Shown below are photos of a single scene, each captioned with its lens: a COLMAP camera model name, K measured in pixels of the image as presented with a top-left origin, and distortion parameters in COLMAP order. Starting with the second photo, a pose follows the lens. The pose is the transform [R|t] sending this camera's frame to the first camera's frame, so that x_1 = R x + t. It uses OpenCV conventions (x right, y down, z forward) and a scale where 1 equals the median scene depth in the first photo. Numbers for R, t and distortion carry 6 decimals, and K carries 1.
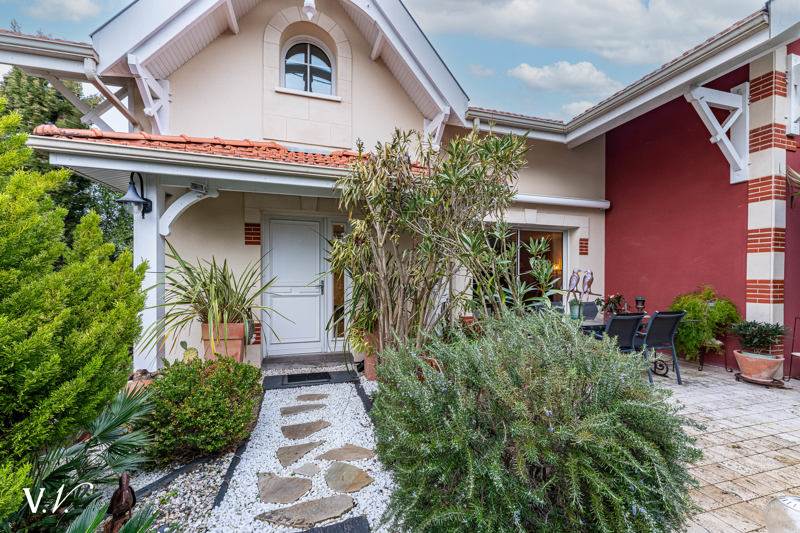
lens RADIAL K [[320.5, 0, 395.1], [0, 320.5, 277.4], [0, 0, 1]] dist [0.003218, -0.000047]
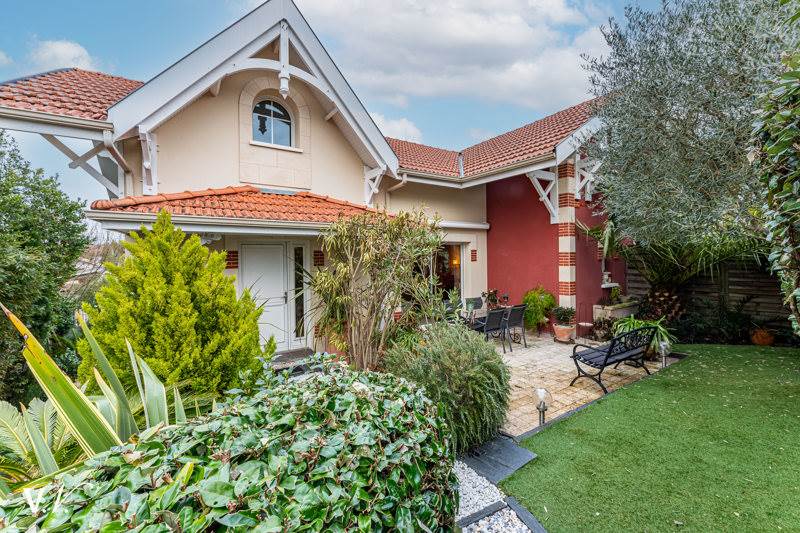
lens RADIAL K [[320.5, 0, 400.1], [0, 320.5, 263.2], [0, 0, 1]] dist [0.003218, -0.000047]
pose [[0.954744, -0.024376, 0.296428, -0.204132], [0.020906, 0.999671, 0.014872, -0.132878], [-0.296693, -0.008002, 0.954939, -0.364178]]
